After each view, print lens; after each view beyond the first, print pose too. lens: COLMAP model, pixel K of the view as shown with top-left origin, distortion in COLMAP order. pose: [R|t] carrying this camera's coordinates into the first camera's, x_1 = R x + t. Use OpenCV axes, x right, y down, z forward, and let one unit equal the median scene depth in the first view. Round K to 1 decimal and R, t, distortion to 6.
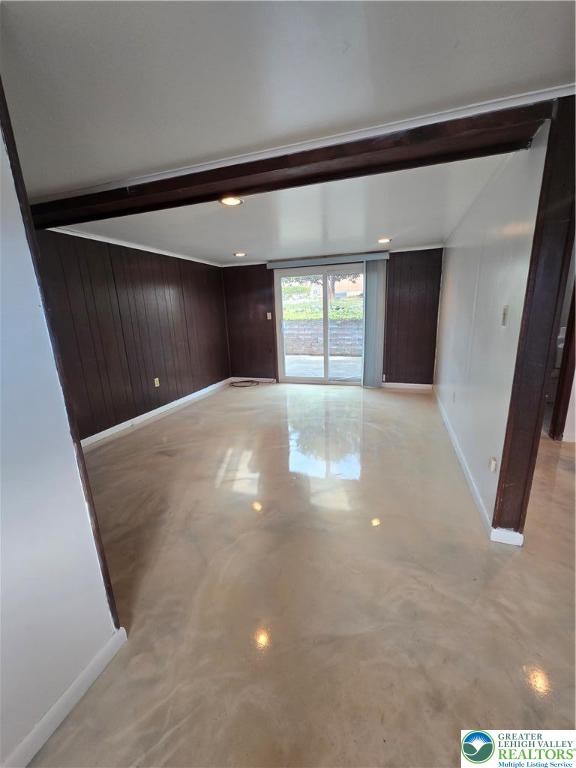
lens RADIAL K [[312.0, 0, 288.0], [0, 312.0, 384.0], [0, 0, 1]] dist [-0.001911, -0.000228]
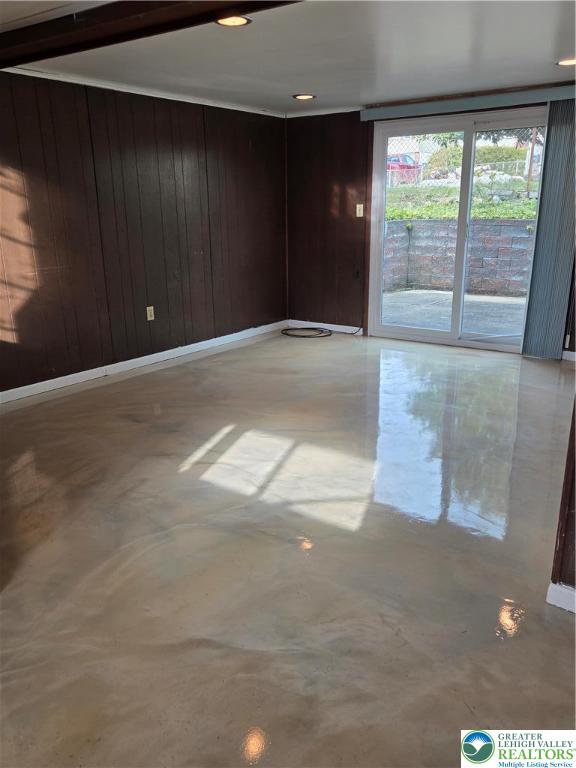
lens RADIAL K [[639.7, 0, 288.0], [0, 639.7, 384.0], [0, 0, 1]] dist [0.045305, -0.009031]
pose [[0.949980, 0.109233, -0.292586, 0.192494], [-0.094067, 0.993412, 0.065457, 0.021458], [0.297809, -0.034660, 0.953996, -0.116814]]
